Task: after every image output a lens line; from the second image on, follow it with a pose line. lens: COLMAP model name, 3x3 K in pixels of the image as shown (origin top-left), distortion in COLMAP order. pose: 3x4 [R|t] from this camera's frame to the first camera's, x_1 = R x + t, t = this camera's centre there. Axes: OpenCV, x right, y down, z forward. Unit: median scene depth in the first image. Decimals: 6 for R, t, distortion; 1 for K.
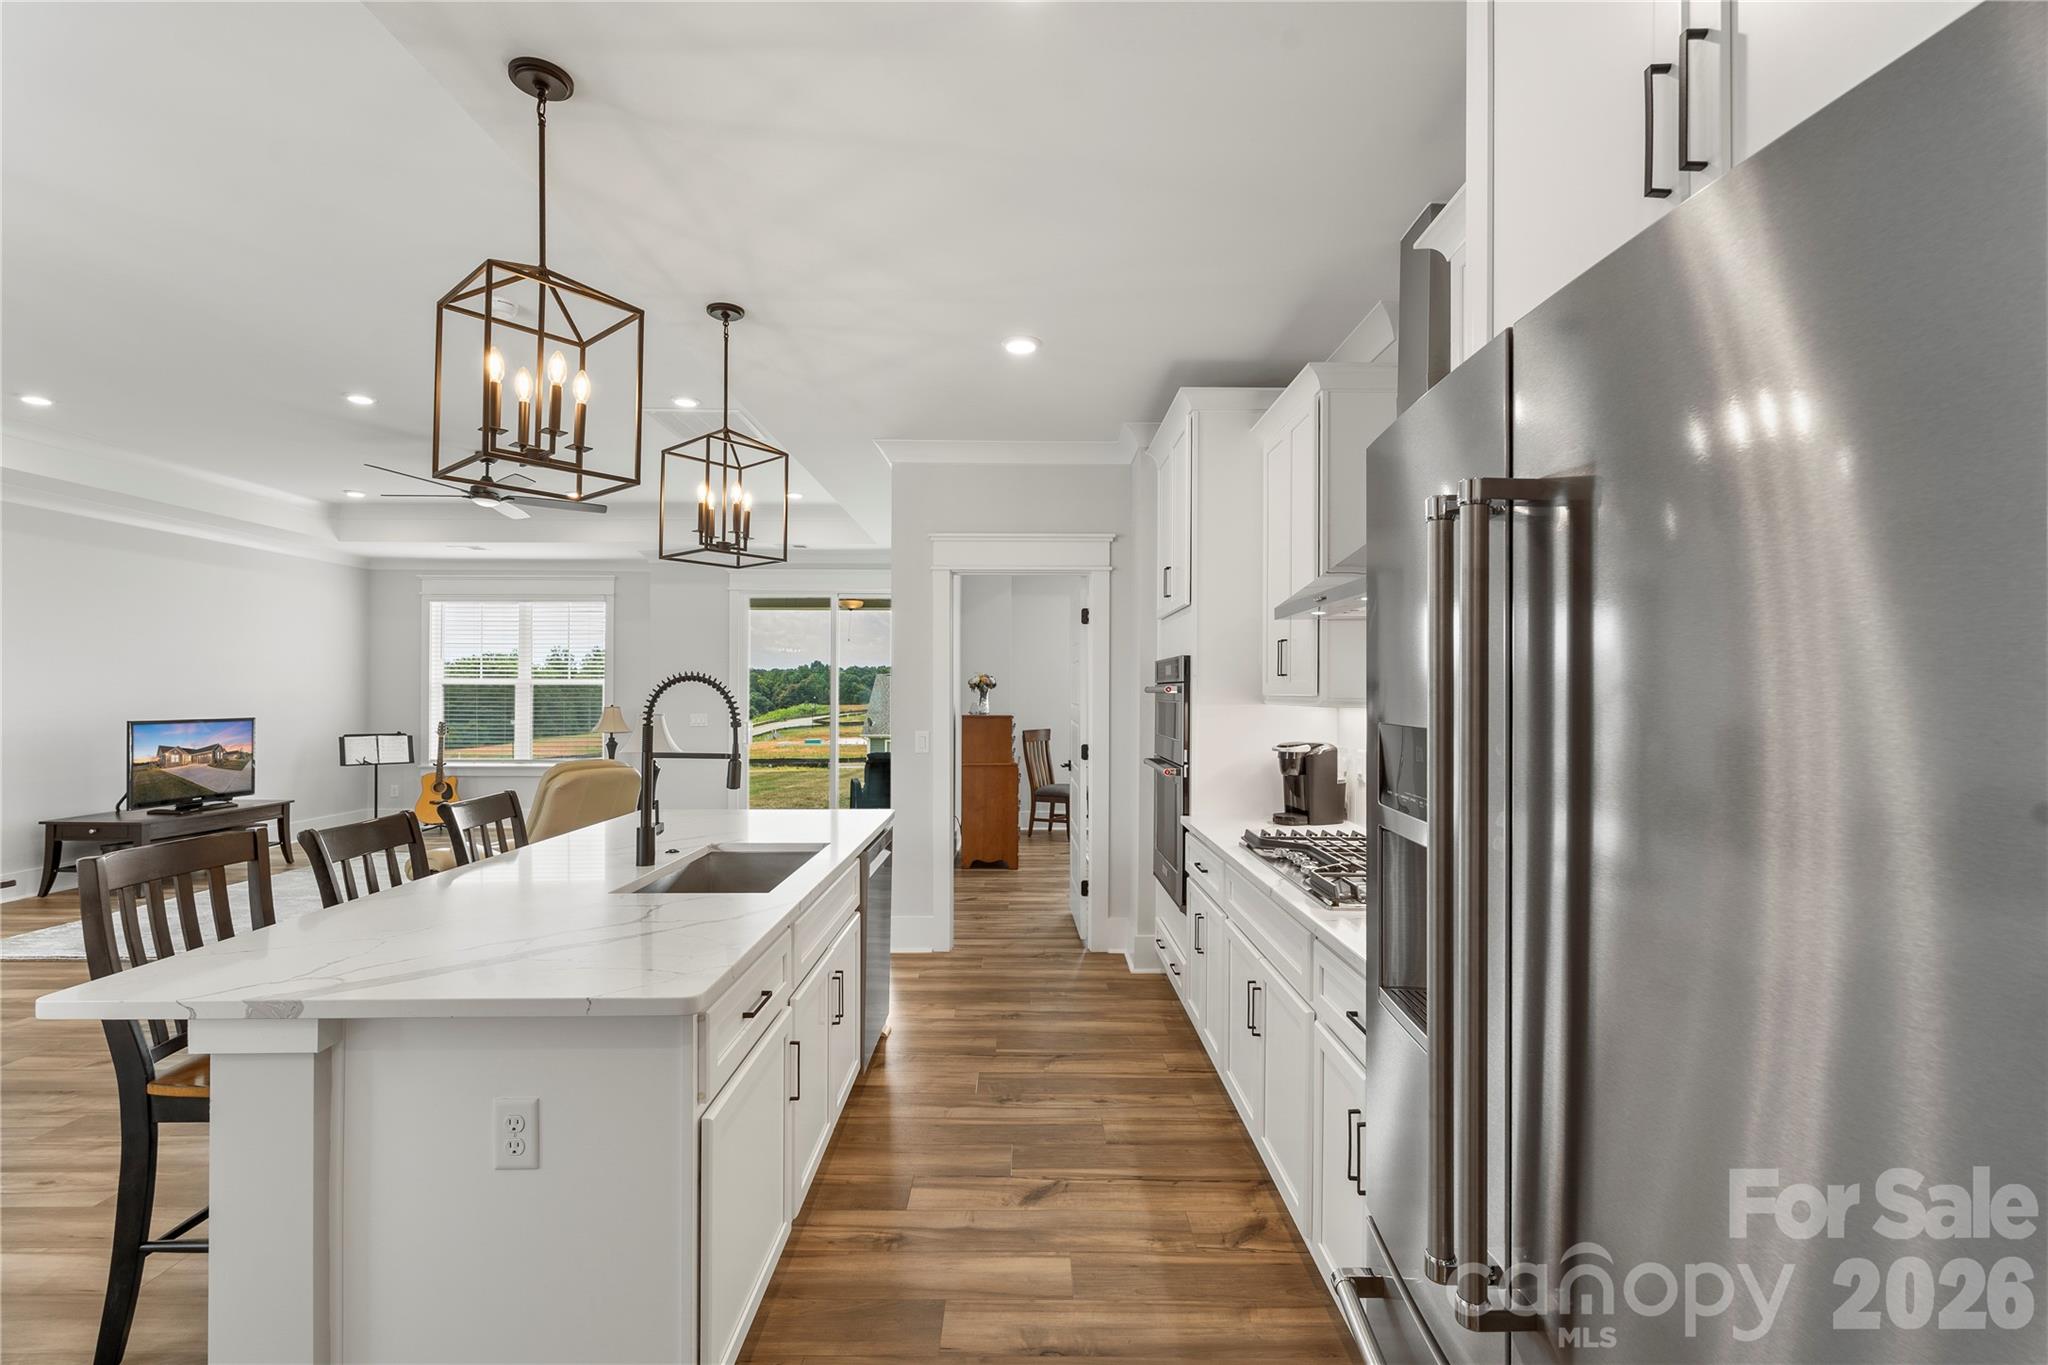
lens RADIAL K [[908.7, 0, 1024.0], [0, 908.7, 682.5], [0, 0, 1]] dist [0.001150, 0.000152]
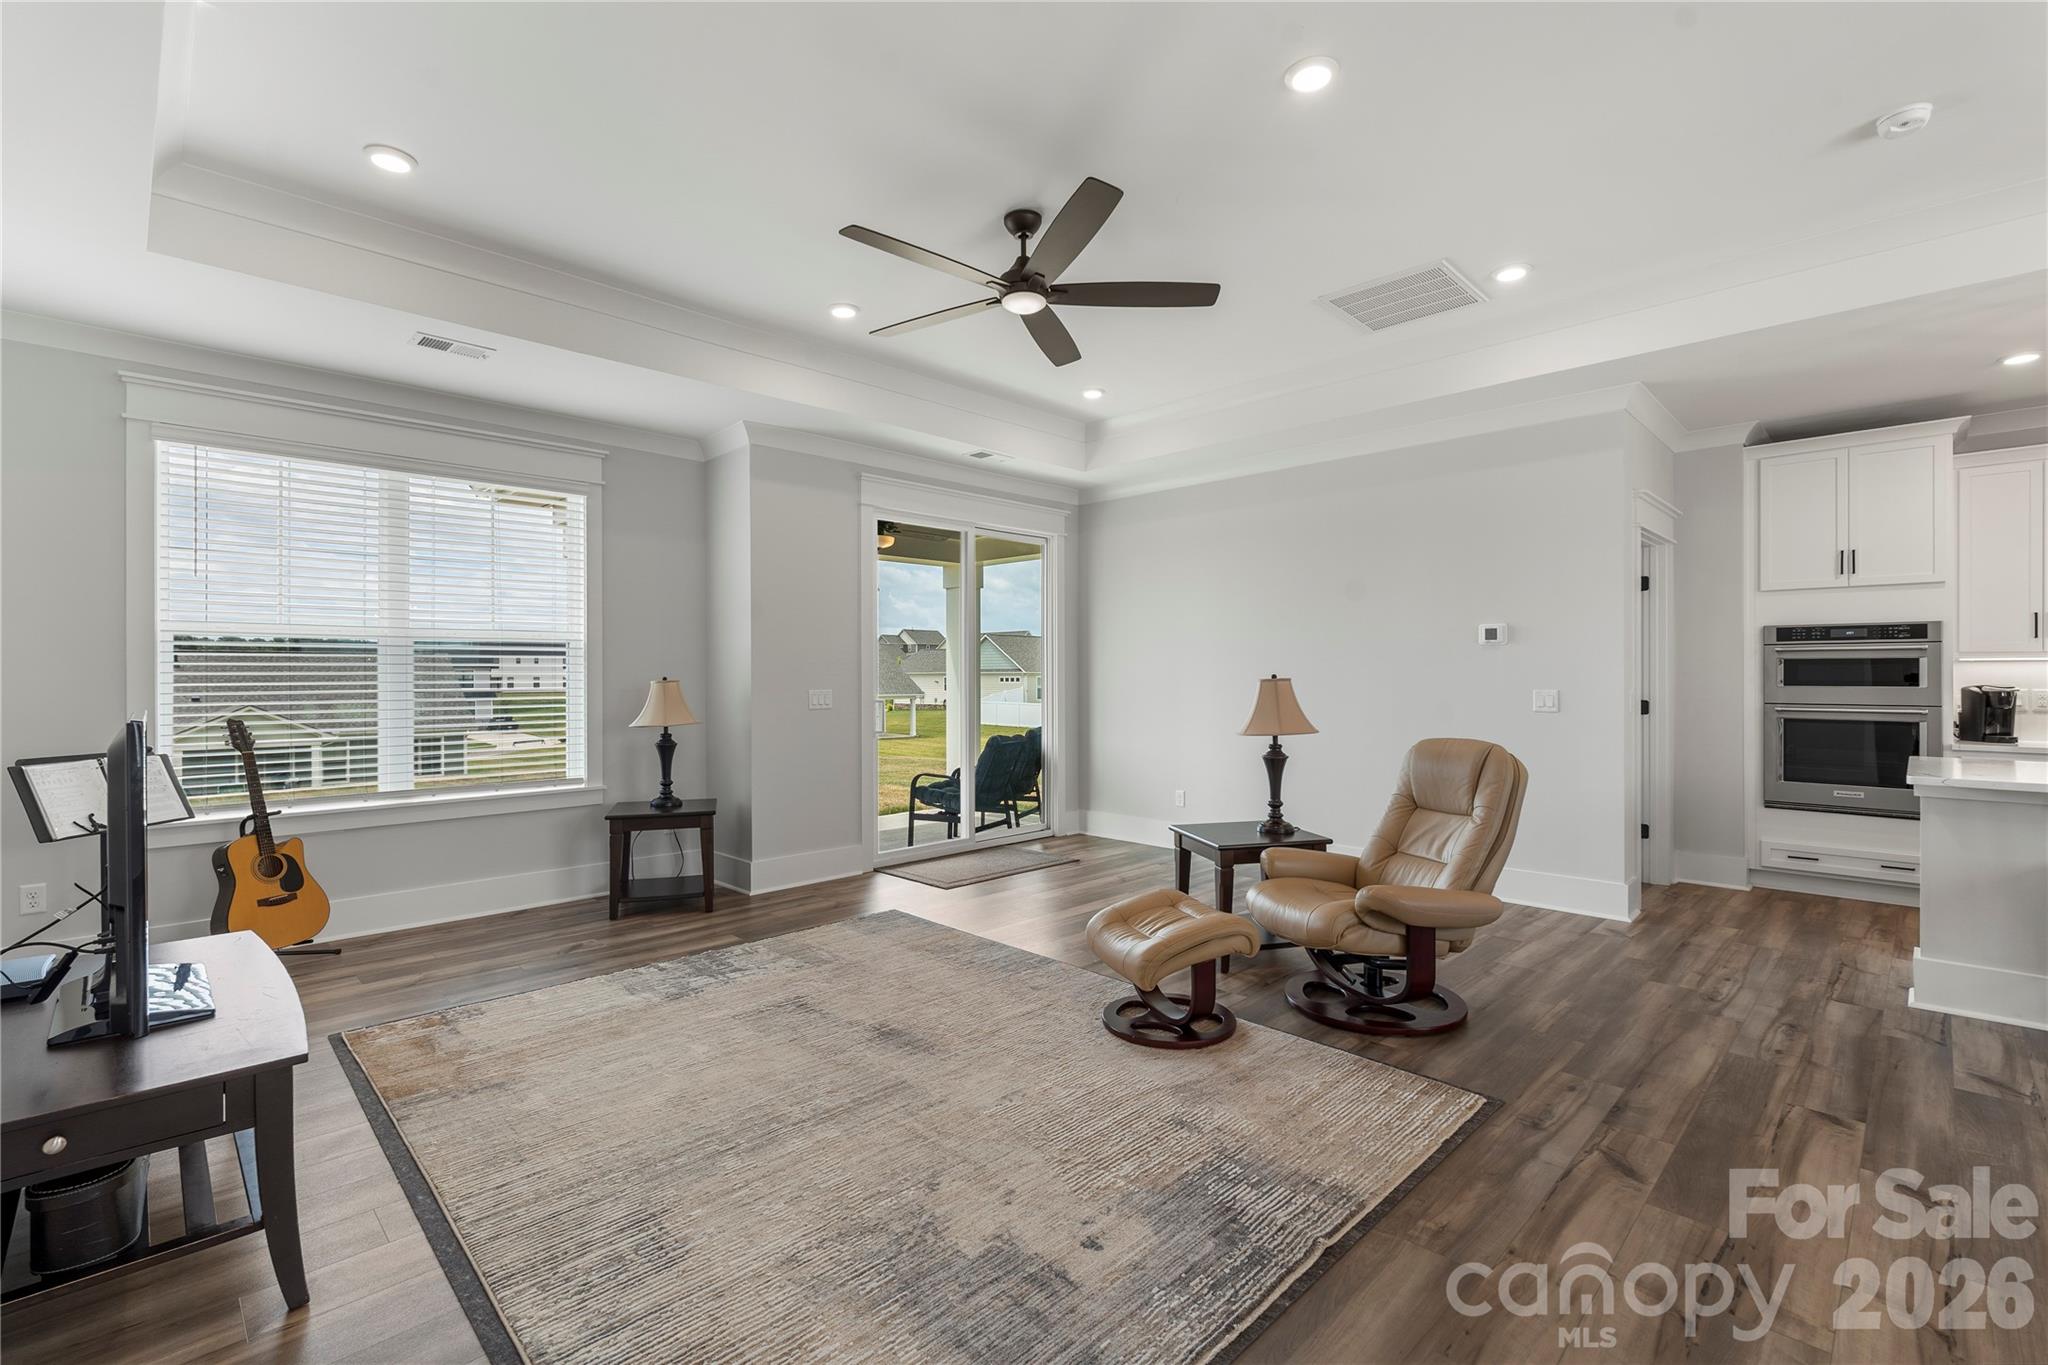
lens RADIAL K [[905.5, 0, 1036.1], [0, 905.5, 673.3], [0, 0, 1]] dist [0.000458, -0.000208]
pose [[0.704235, -0.002380, 0.709963, -0.963184], [-0.002874, 0.999977, 0.006204, 0.023900], [-0.709961, -0.006410, 0.704212, 0.588502]]
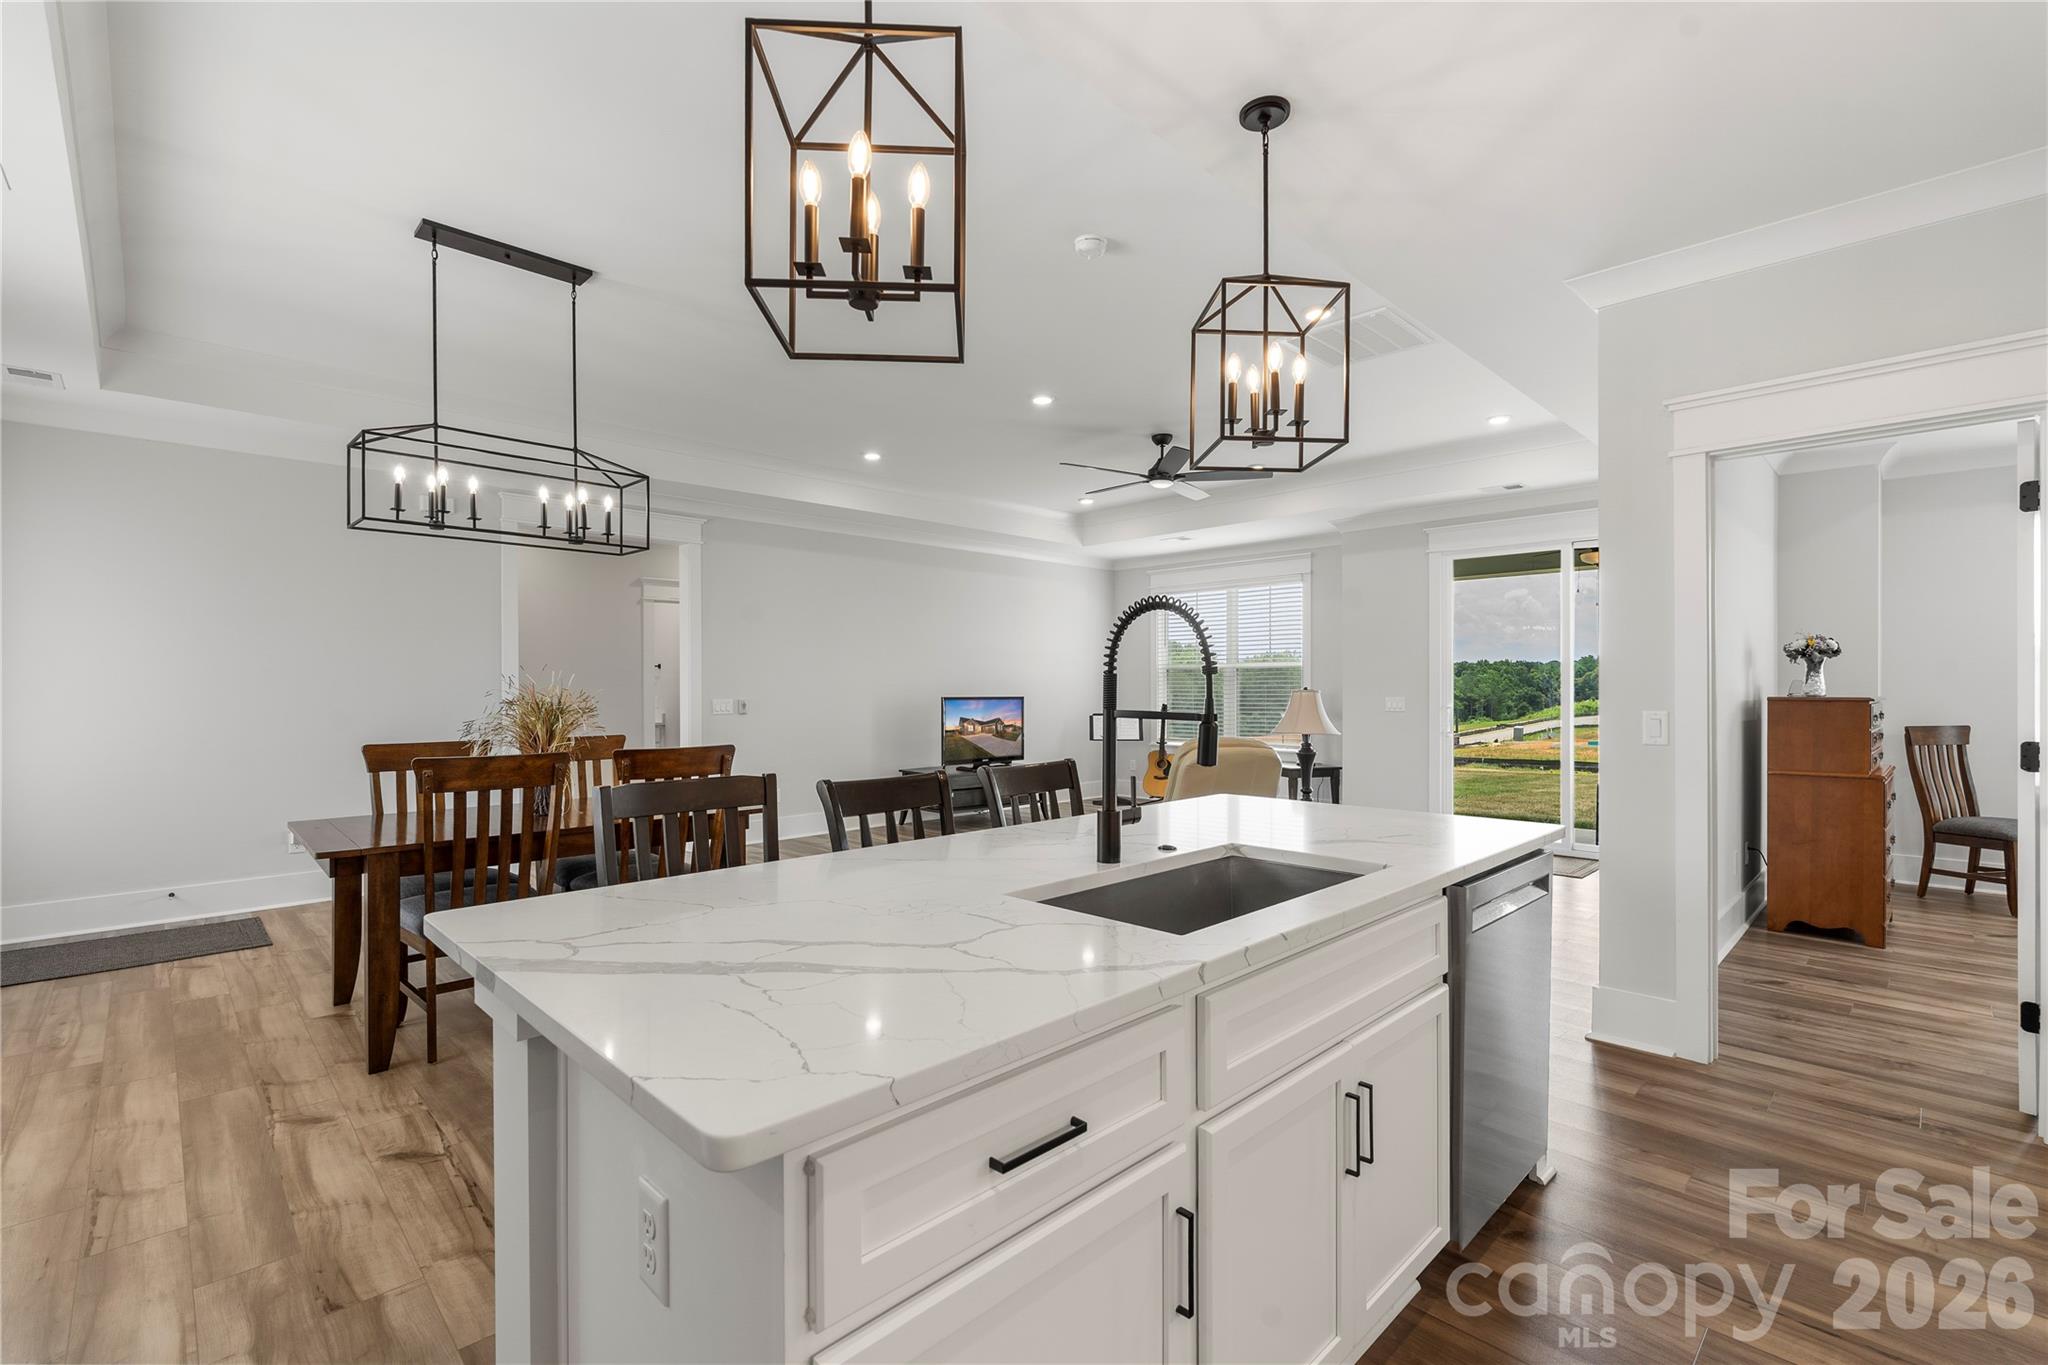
lens RADIAL K [[905.4, 0, 1032.1], [0, 905.4, 686.2], [0, 0, 1]] dist [-0.001802, 0.000228]
pose [[0.702211, -0.004847, -0.711953, 0.026699], [0.010503, 0.999939, 0.003552, 0.022218], [0.711892, -0.009972, 0.702218, 0.178197]]
